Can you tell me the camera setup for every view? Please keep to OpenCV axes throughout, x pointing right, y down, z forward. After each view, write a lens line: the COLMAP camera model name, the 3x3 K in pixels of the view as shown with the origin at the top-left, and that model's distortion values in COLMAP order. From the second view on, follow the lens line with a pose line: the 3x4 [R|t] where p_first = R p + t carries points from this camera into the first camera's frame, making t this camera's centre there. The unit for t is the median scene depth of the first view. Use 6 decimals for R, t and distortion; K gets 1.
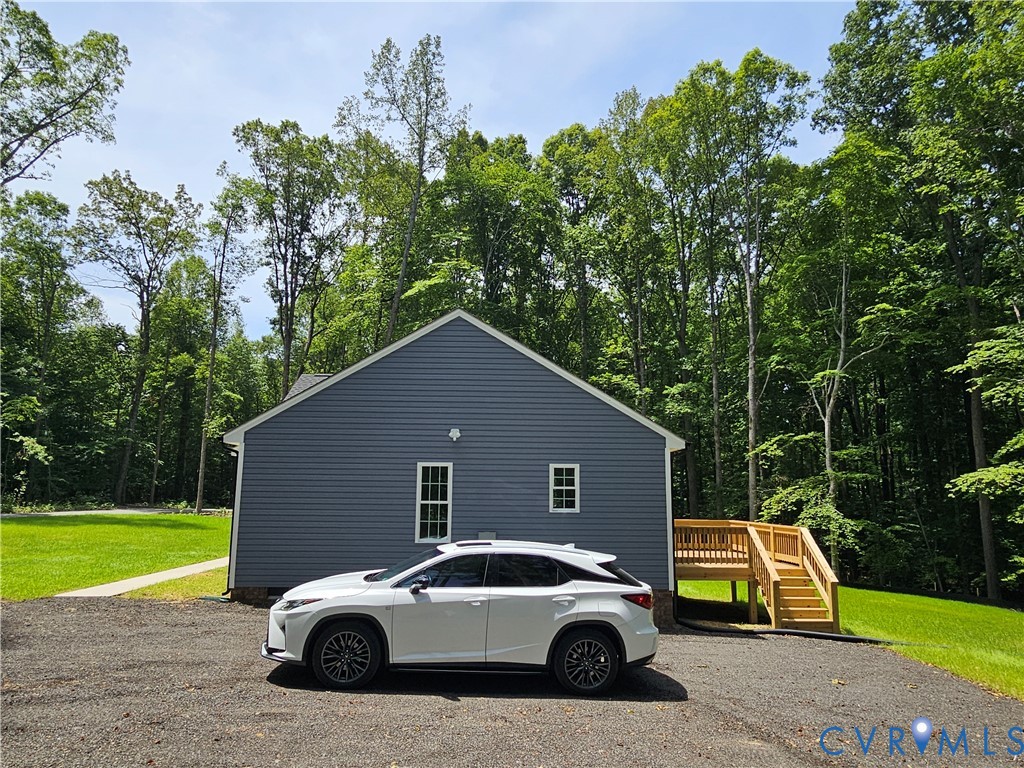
lens RADIAL K [[659.1, 0, 514.8], [0, 659.1, 394.1], [0, 0, 1]] dist [-0.002620, 0.001995]
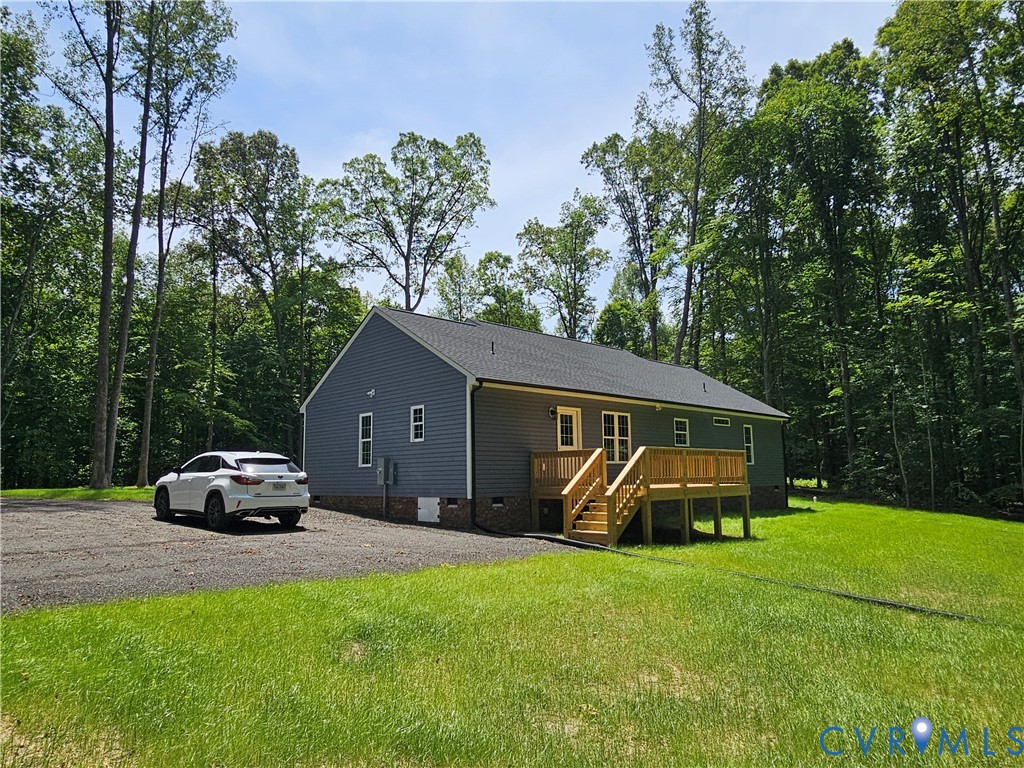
lens RADIAL K [[659.1, 0, 514.8], [0, 659.1, 394.1], [0, 0, 1]] dist [-0.002620, 0.001995]
pose [[0.679211, -0.110696, -0.725548, 1.178068], [0.131363, 0.990933, -0.028212, 0.146234], [0.722092, -0.076148, 0.687593, 0.228067]]
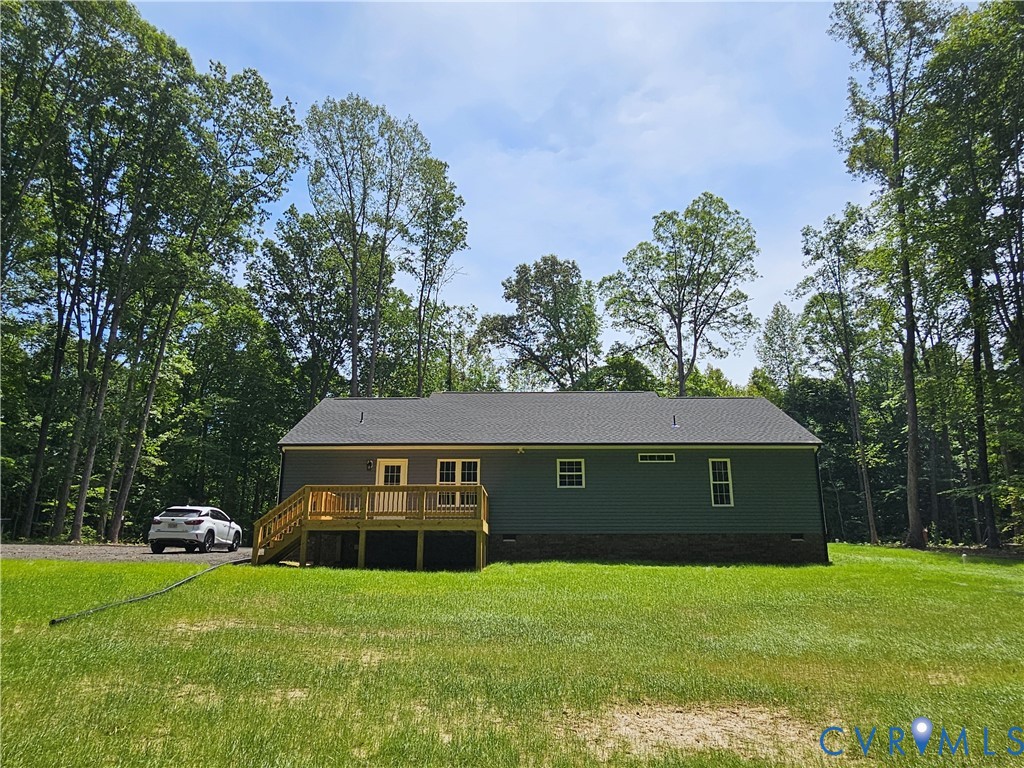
lens RADIAL K [[659.1, 0, 514.8], [0, 659.1, 394.1], [0, 0, 1]] dist [-0.002620, 0.001995]
pose [[-0.036256, -0.262577, -0.964230, 1.878557], [0.152070, 0.952178, -0.265013, 0.492558], [0.987704, -0.156239, 0.005408, 1.656820]]
